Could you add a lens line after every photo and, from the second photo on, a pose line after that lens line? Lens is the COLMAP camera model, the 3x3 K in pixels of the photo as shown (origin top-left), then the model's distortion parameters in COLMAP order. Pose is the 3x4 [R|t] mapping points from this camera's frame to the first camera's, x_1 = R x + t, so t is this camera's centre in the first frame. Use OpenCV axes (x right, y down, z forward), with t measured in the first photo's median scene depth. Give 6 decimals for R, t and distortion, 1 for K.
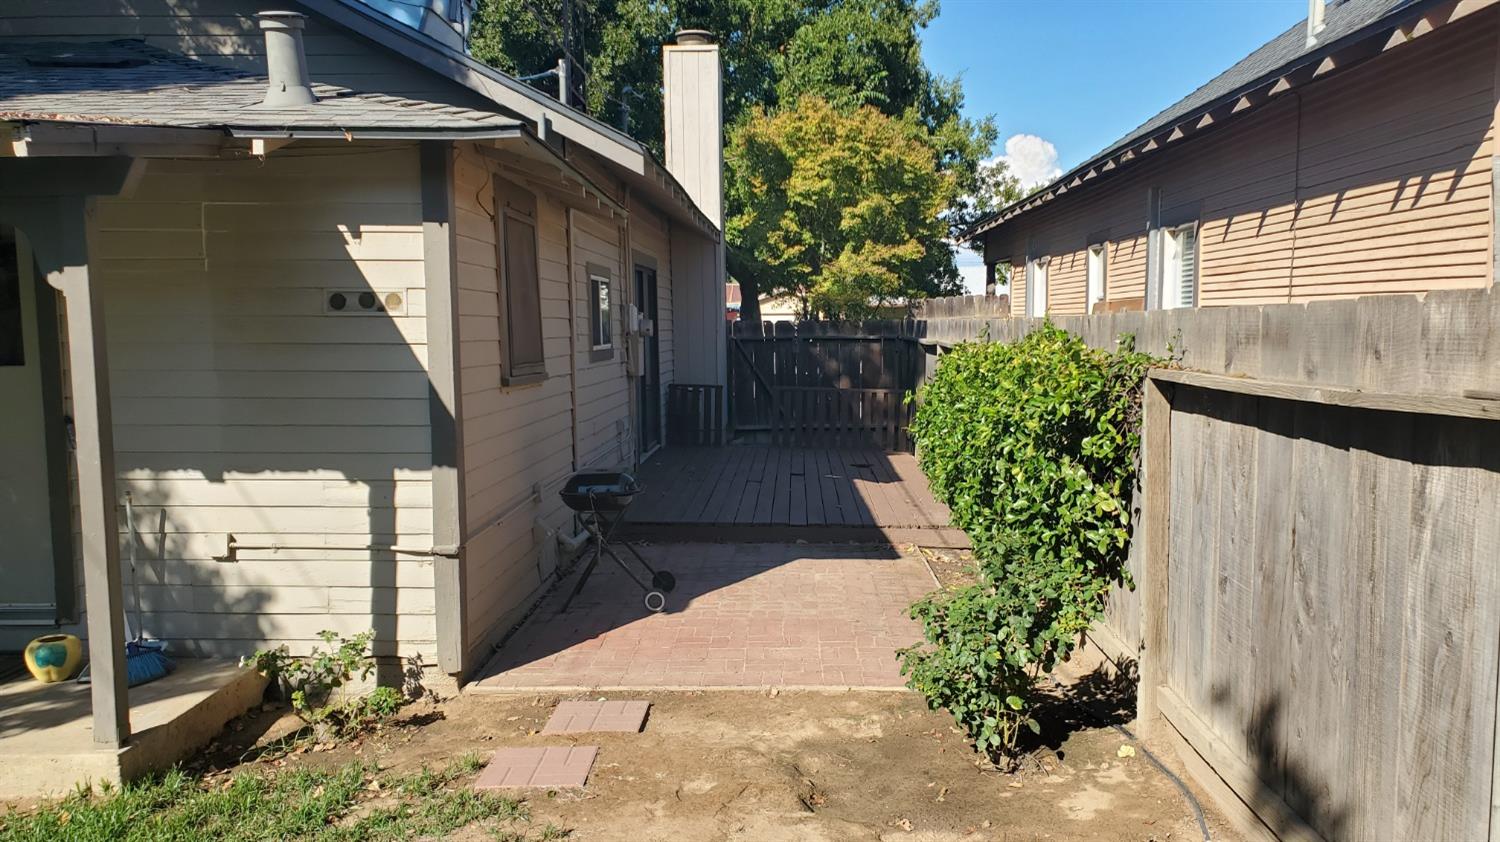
lens RADIAL K [[1148.3, 0, 751.0], [0, 1148.3, 431.6], [0, 0, 1]] dist [0.010393, 0.014822]
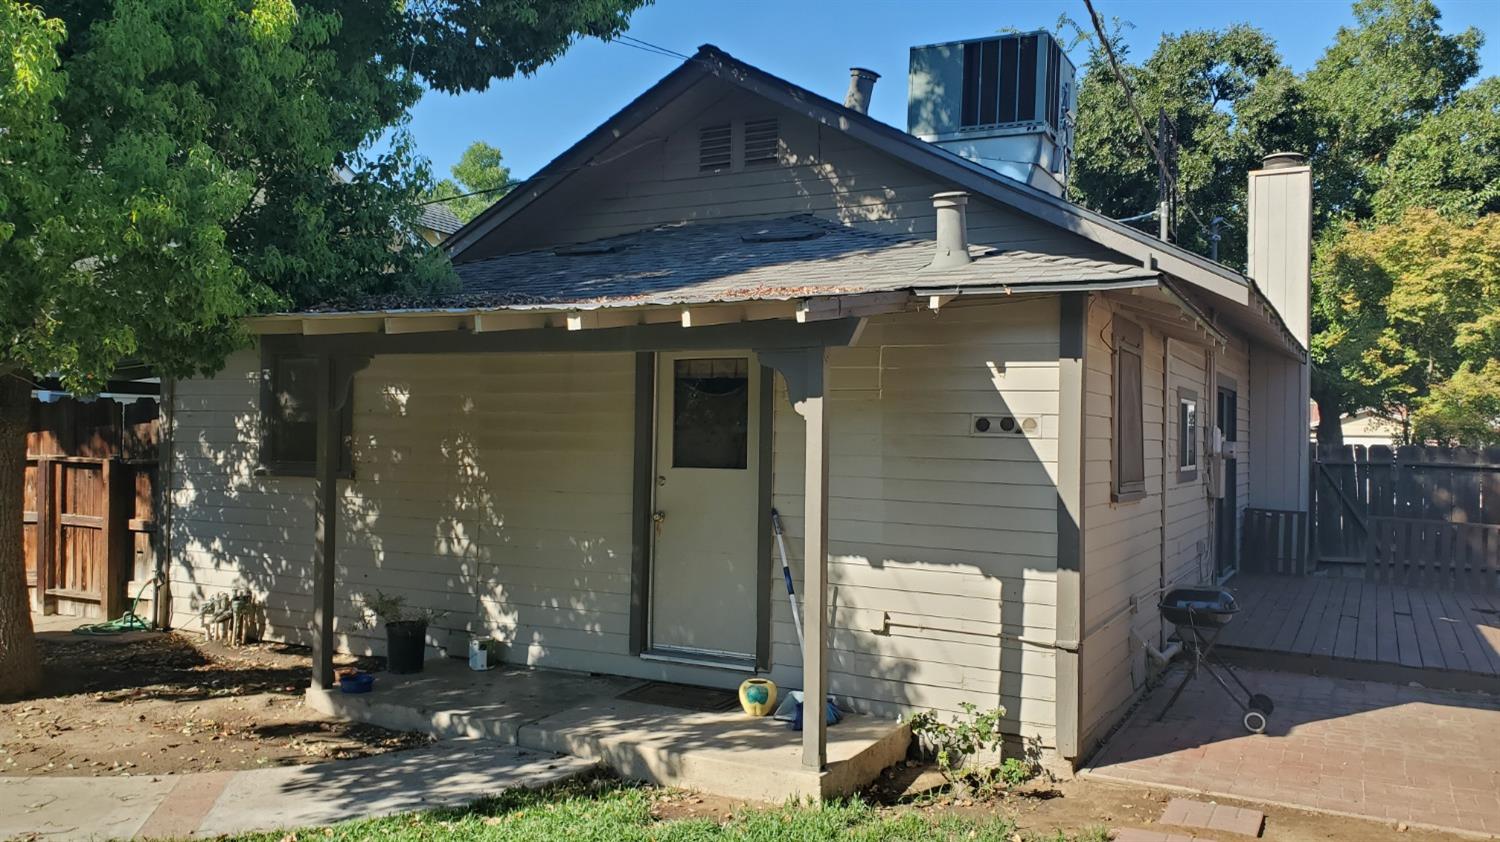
lens RADIAL K [[1148.3, 0, 750.5], [0, 1148.3, 413.7], [0, 0, 1]] dist [0.010393, 0.014822]
pose [[0.895411, 0.009756, -0.445133, -0.039336], [-0.061403, 0.992913, -0.101755, 0.011206], [0.440985, 0.118446, 0.889664, -0.153959]]
